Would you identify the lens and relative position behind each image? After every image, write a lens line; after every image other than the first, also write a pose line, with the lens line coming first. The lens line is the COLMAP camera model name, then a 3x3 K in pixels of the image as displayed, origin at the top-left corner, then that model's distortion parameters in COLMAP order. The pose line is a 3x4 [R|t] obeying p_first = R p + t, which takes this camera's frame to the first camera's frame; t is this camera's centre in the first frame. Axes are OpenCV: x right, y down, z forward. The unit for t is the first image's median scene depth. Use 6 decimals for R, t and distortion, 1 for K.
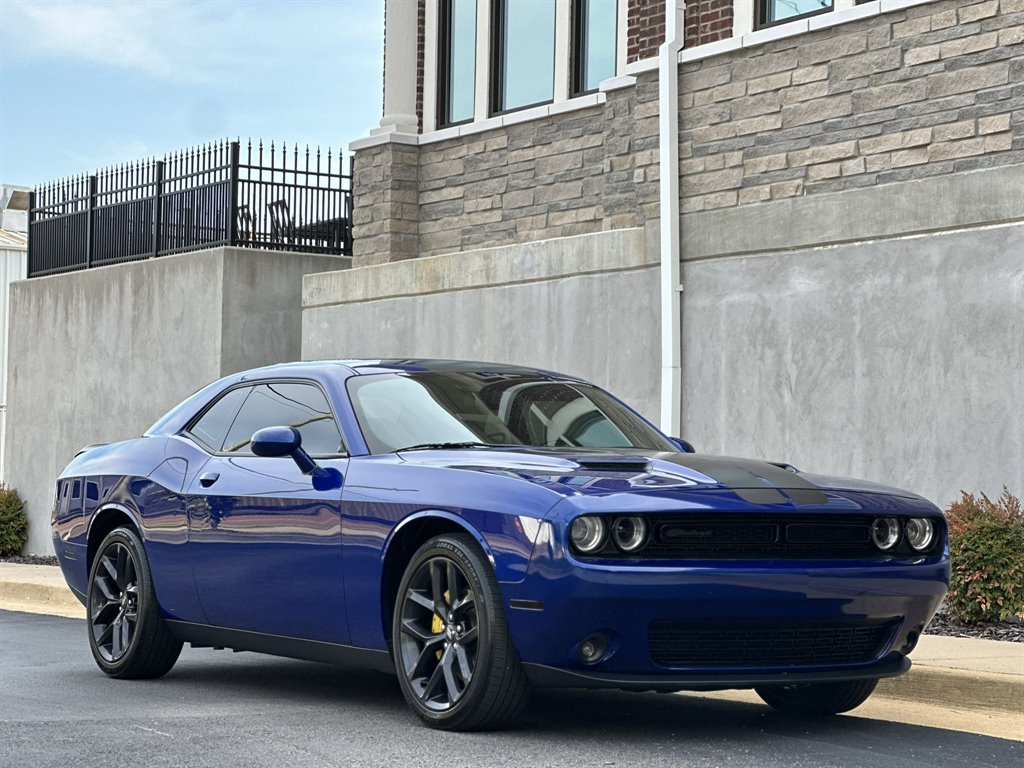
lens RADIAL K [[2264.2, 0, 518.1], [0, 2264.2, 377.4], [0, 0, 1]] dist [0.205431, 0.000000]
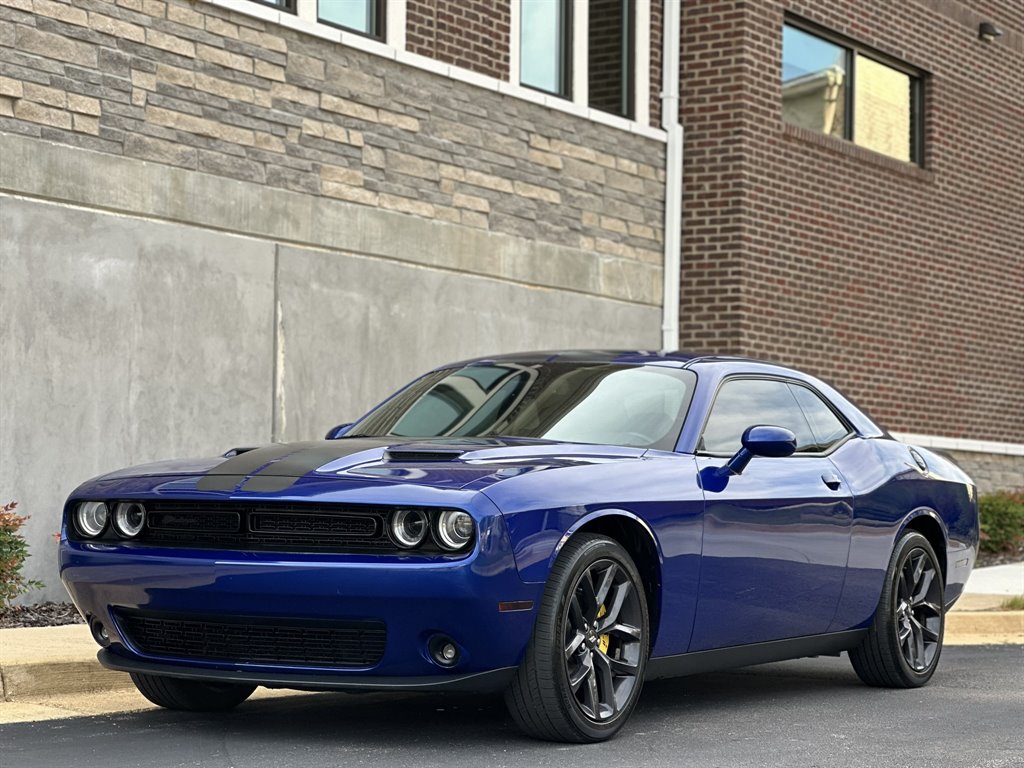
lens RADIAL K [[2264.2, 0, 518.7], [0, 2264.2, 369.8], [0, 0, 1]] dist [0.205431, 0.000000]
pose [[-0.393826, 0.037893, 0.918403, -0.718150], [-0.066264, 0.995380, -0.069484, 0.055557], [-0.916793, -0.088222, -0.389496, 1.123479]]
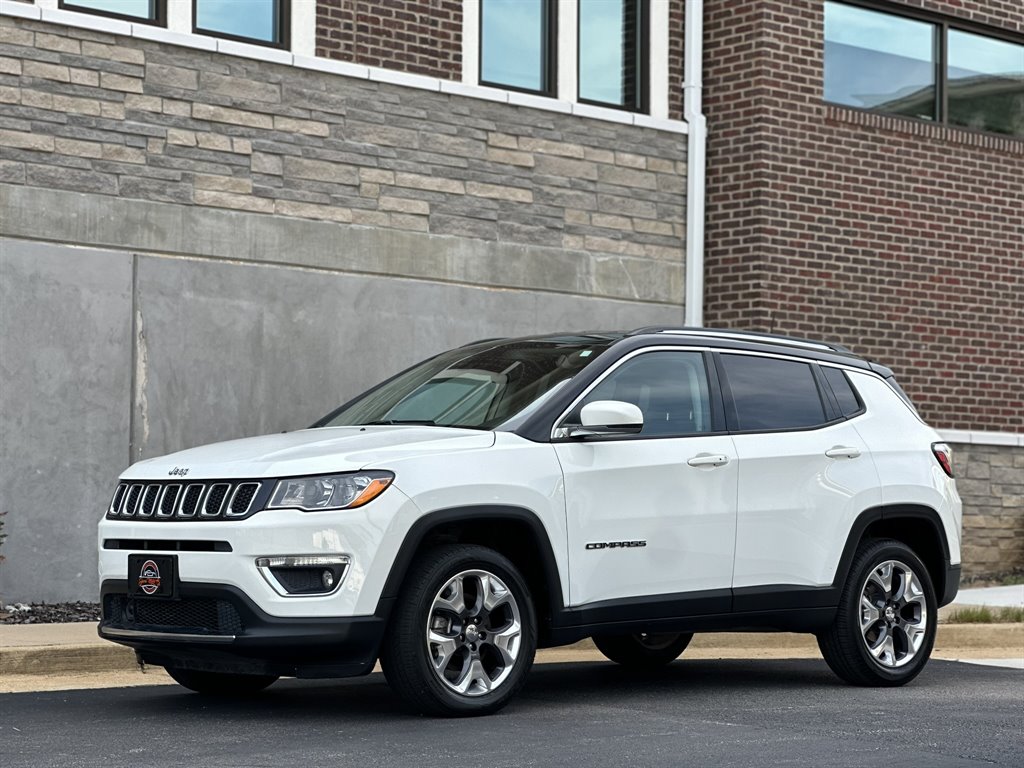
lens RADIAL K [[2264.2, 0, 520.8], [0, 2264.2, 359.2], [0, 0, 1]] dist [0.205431, 0.000000]
pose [[-0.127918, 0.052847, 0.990376, -0.782461], [-0.062211, 0.996185, -0.061192, 0.035028], [-0.989832, -0.069440, -0.124142, 0.780748]]
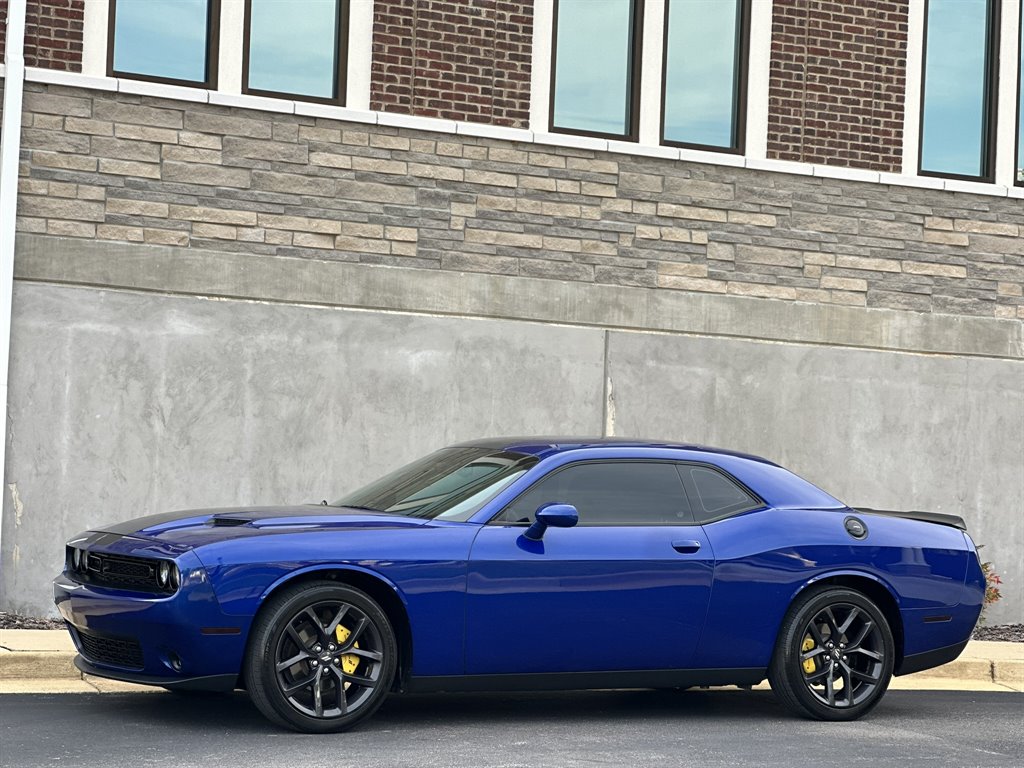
lens RADIAL K [[2263.6, 0, 524.4], [0, 2263.6, 356.8], [0, 0, 1]] dist [0.108150, 0.000000]
pose [[0.133853, 0.049618, 0.989758, -0.975578], [-0.088695, 0.995337, -0.037902, 0.000738], [-0.987024, -0.082713, 0.137630, 0.700940]]
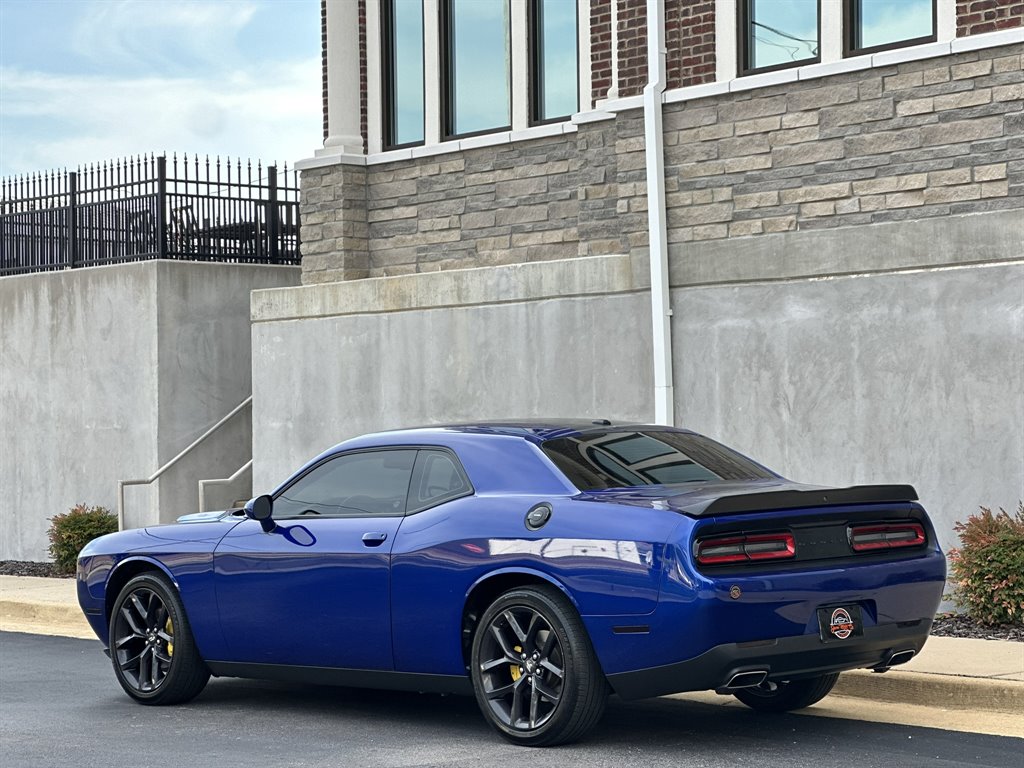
lens RADIAL K [[2264.2, 0, 539.1], [0, 2264.2, 374.4], [0, 0, 1]] dist [0.205431, 0.000000]
pose [[0.990039, -0.029329, 0.137703, -0.153252], [0.025567, 0.999252, 0.029012, -0.047258], [-0.138451, -0.025202, 0.990049, -0.064794]]
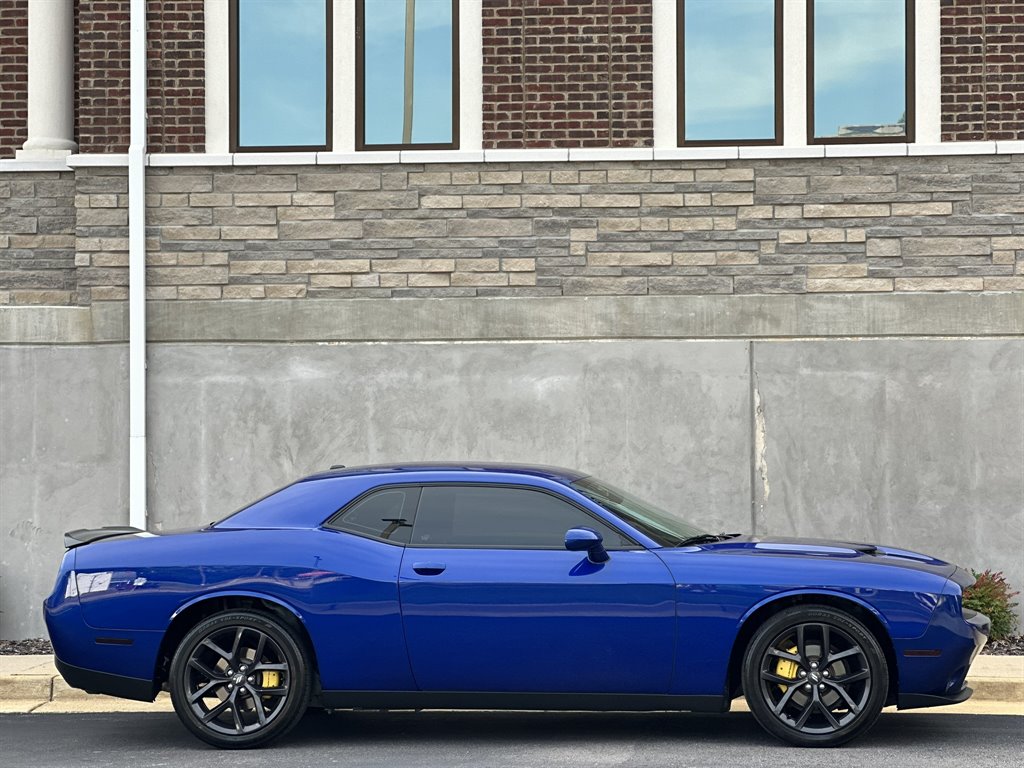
lens RADIAL K [[2264.2, 0, 557.4], [0, 2264.2, 342.9], [0, 0, 1]] dist [0.205431, 0.000000]
pose [[0.615464, 0.031669, 0.787529, -0.759461], [-0.026236, 0.999462, -0.019688, -0.037466], [-0.787728, -0.008544, 0.615963, 0.160374]]
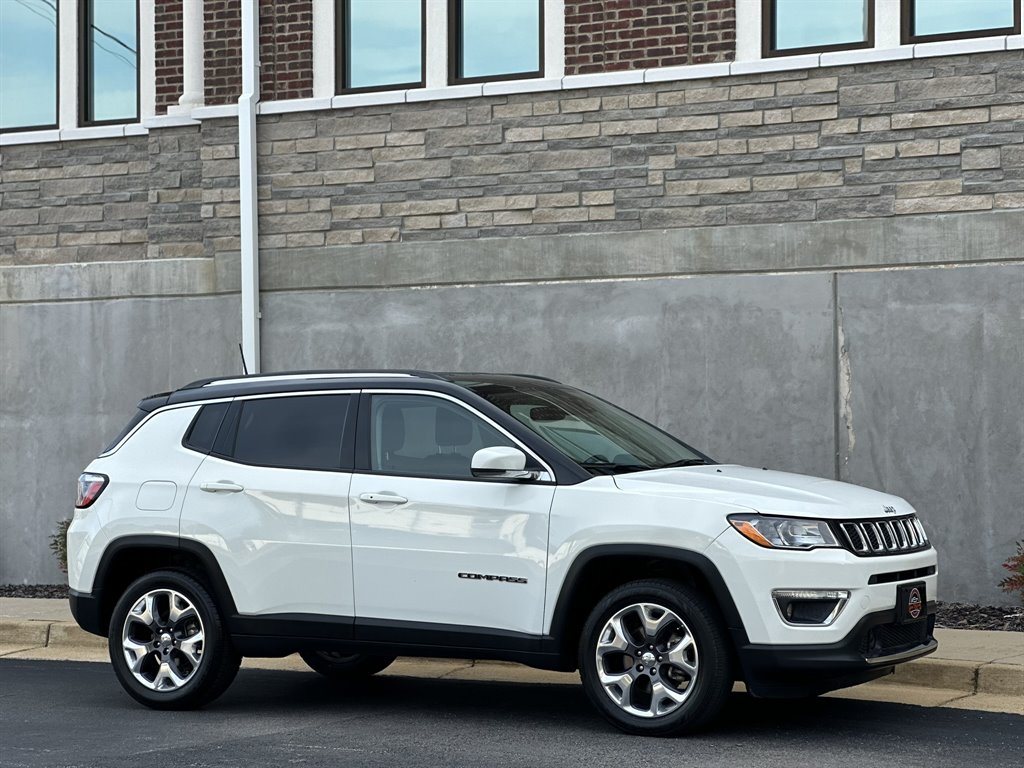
lens RADIAL K [[2264.2, 0, 542.4], [0, 2264.2, 342.9], [0, 0, 1]] dist [0.205431, 0.000000]
pose [[0.875965, -0.000604, 0.482374, -0.382281], [-0.005255, 0.999928, 0.010794, -0.042415], [-0.482346, -0.011990, 0.875899, -0.055256]]
